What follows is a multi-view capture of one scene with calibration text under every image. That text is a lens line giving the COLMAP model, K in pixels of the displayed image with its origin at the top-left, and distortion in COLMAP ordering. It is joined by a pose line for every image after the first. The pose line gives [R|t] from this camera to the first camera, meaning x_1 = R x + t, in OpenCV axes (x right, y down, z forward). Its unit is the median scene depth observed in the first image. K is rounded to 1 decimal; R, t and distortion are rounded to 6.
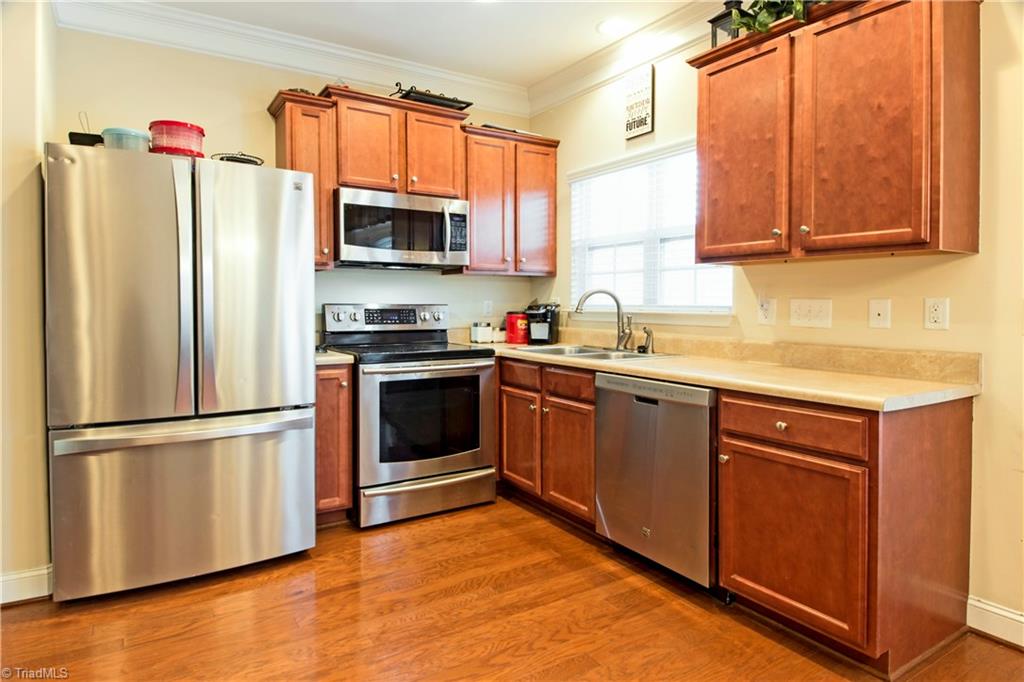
lens RADIAL K [[554.2, 0, 538.1], [0, 554.2, 309.1], [0, 0, 1]] dist [0.004246, -0.007701]
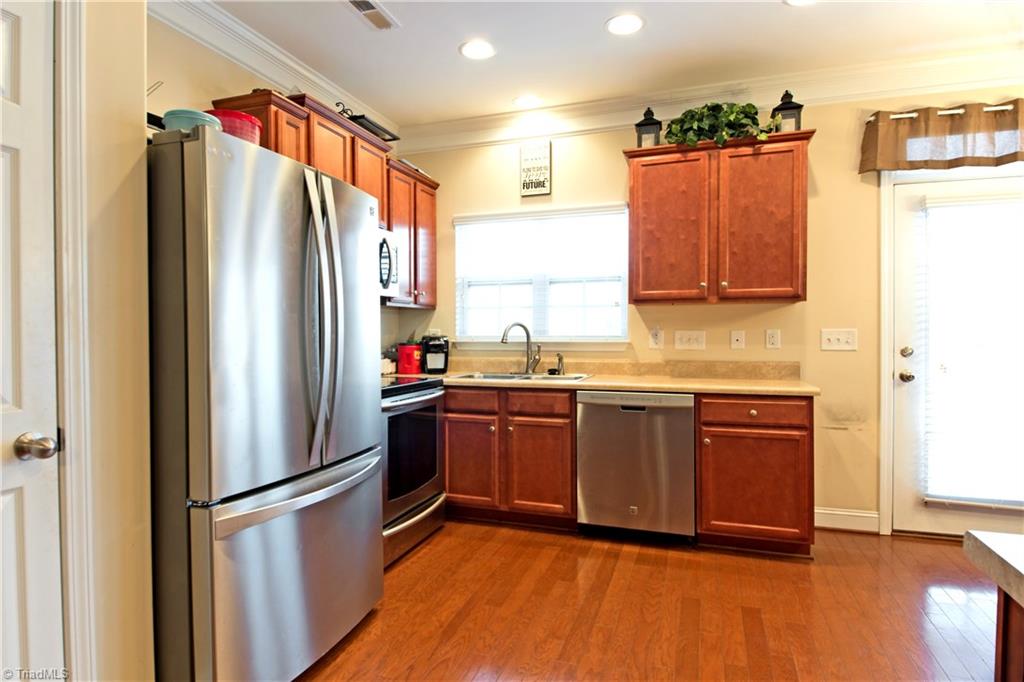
lens RADIAL K [[554.2, 0, 453.6], [0, 554.2, 332.1], [0, 0, 1]] dist [0.004246, -0.007701]
pose [[0.821303, -0.003298, 0.570482, -0.818571], [0.012278, 0.999854, -0.011896, -0.003910], [-0.570359, 0.016775, 0.821224, 0.152017]]
